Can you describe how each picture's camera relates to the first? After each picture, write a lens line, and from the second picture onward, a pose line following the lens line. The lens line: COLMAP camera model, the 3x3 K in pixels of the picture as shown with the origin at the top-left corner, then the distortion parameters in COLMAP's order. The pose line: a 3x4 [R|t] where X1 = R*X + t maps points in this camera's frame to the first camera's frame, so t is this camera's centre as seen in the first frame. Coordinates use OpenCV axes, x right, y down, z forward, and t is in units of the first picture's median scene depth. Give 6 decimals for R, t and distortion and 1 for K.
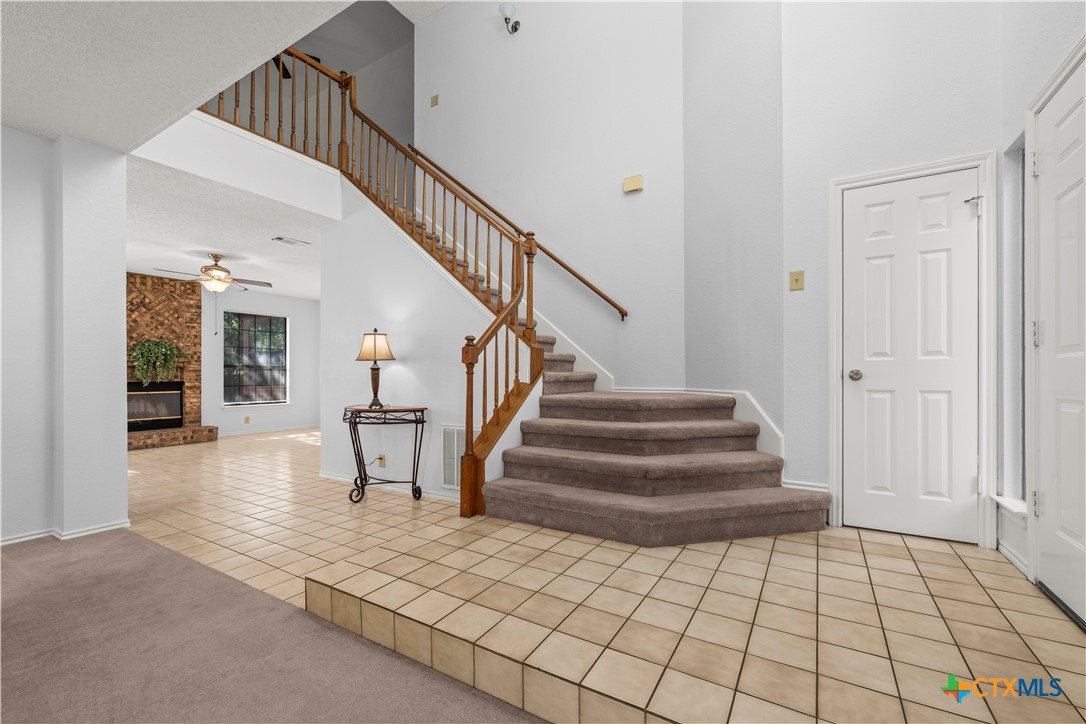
lens RADIAL K [[452.4, 0, 538.3], [0, 452.4, 375.3], [0, 0, 1]] dist [-0.001204, 0.000192]
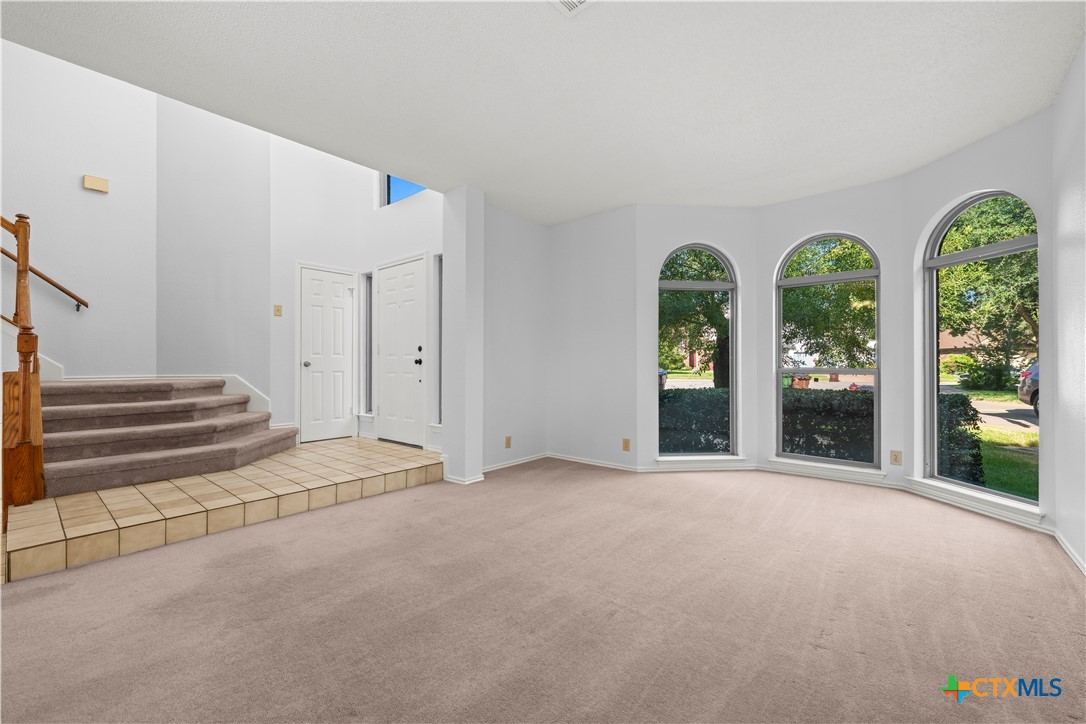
lens RADIAL K [[452.4, 0, 542.5], [0, 452.4, 362.4], [0, 0, 1]] dist [-0.001204, 0.000192]
pose [[0.166338, 0.004334, 0.986059, -0.861103], [-0.002028, 0.999990, -0.004054, -0.001309], [-0.986067, -0.001325, 0.166345, -0.267660]]
